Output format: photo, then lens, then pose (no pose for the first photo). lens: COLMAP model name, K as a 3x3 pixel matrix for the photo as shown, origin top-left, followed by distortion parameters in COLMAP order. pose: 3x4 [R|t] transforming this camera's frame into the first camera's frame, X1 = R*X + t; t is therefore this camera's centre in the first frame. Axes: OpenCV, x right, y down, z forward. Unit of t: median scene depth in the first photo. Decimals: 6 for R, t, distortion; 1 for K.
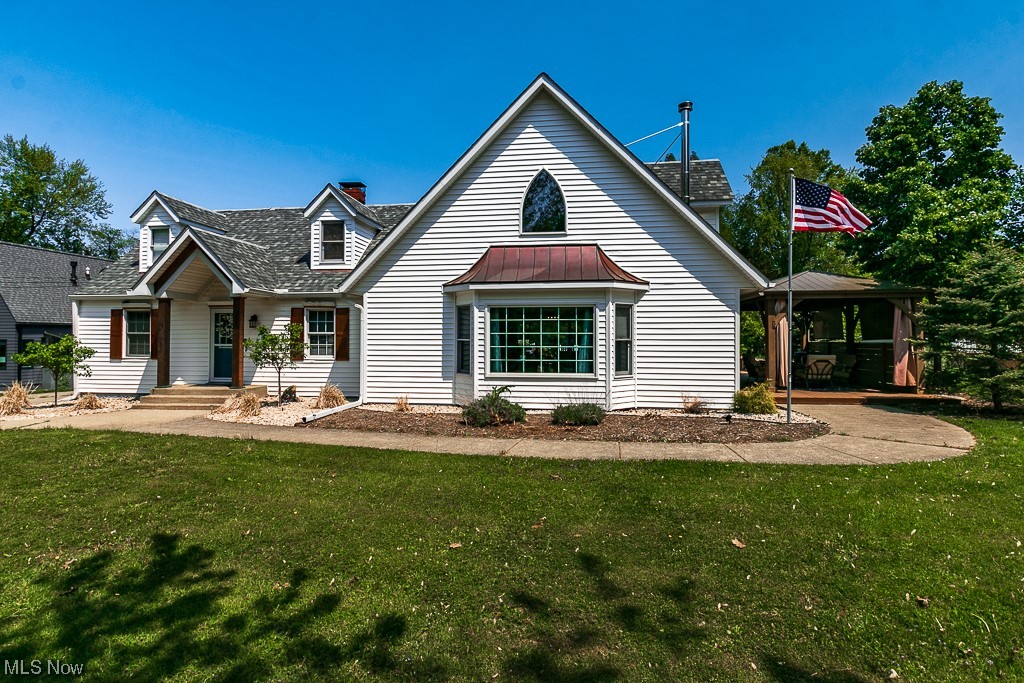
lens RADIAL K [[525.9, 0, 512.0], [0, 525.9, 341.5], [0, 0, 1]] dist [0.004902, -0.007193]
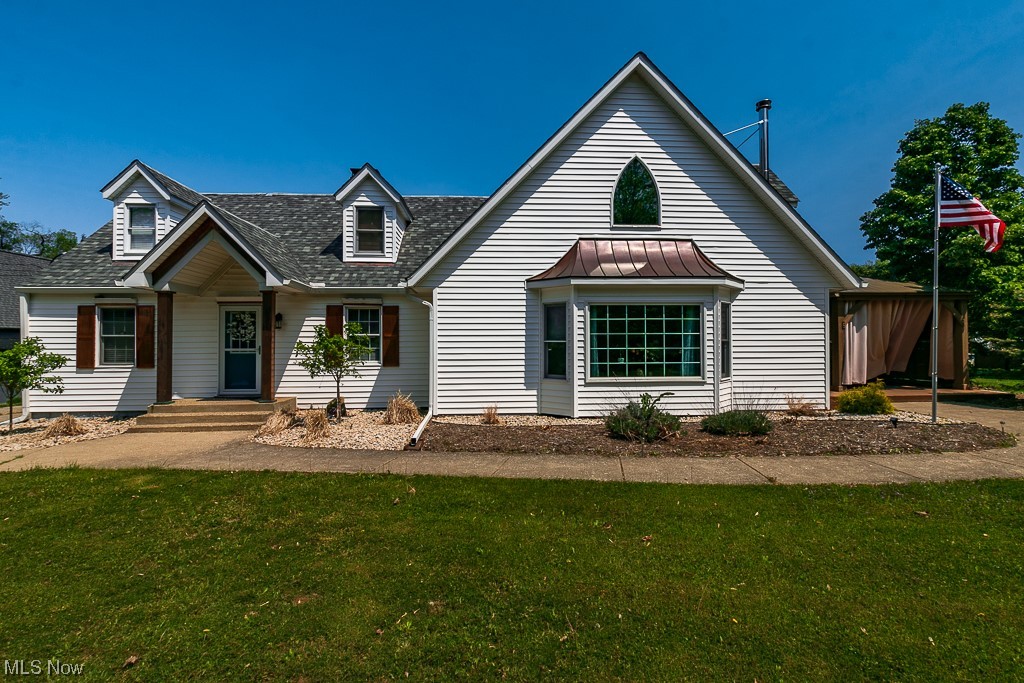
lens RADIAL K [[480.4, 0, 511.9], [0, 480.4, 345.7], [0, 0, 1]] dist [0.000064, -0.000137]
pose [[0.982139, -0.006369, 0.188051, -0.304240], [0.006481, 0.999979, 0.000021, 0.003439], [-0.188047, 0.001198, 0.982159, 0.201036]]
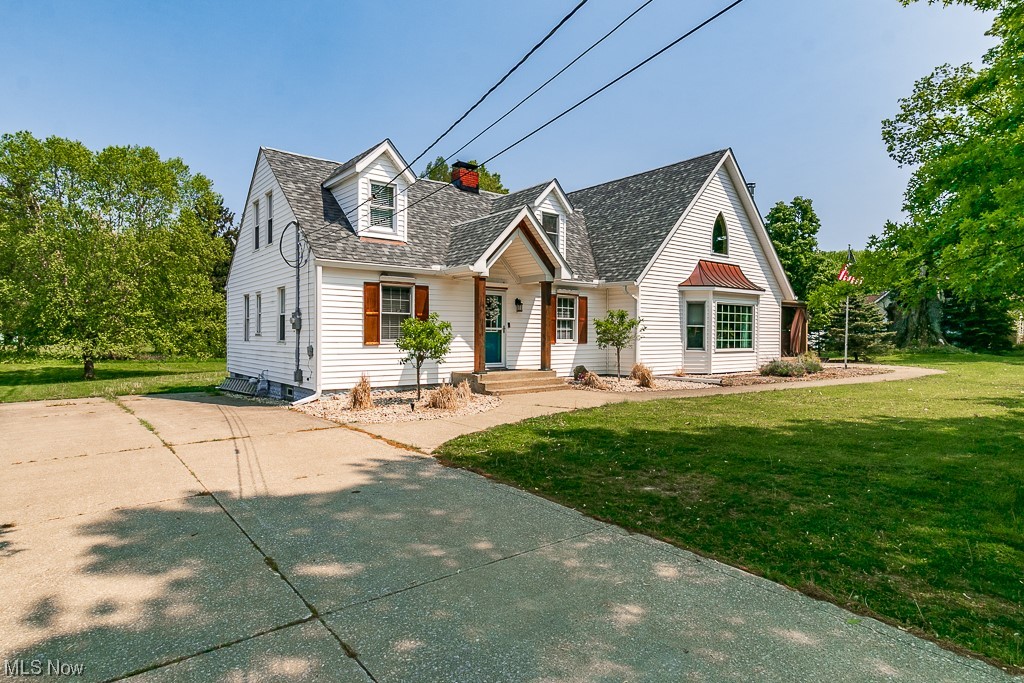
lens RADIAL K [[537.3, 0, 512.0], [0, 537.3, 341.5], [0, 0, 1]] dist [0.029324, 0.000114]
pose [[0.704583, -0.009436, 0.709559, -1.382474], [-0.007874, 0.999746, 0.021114, 0.010833], [-0.709578, -0.020464, 0.704330, 0.326286]]
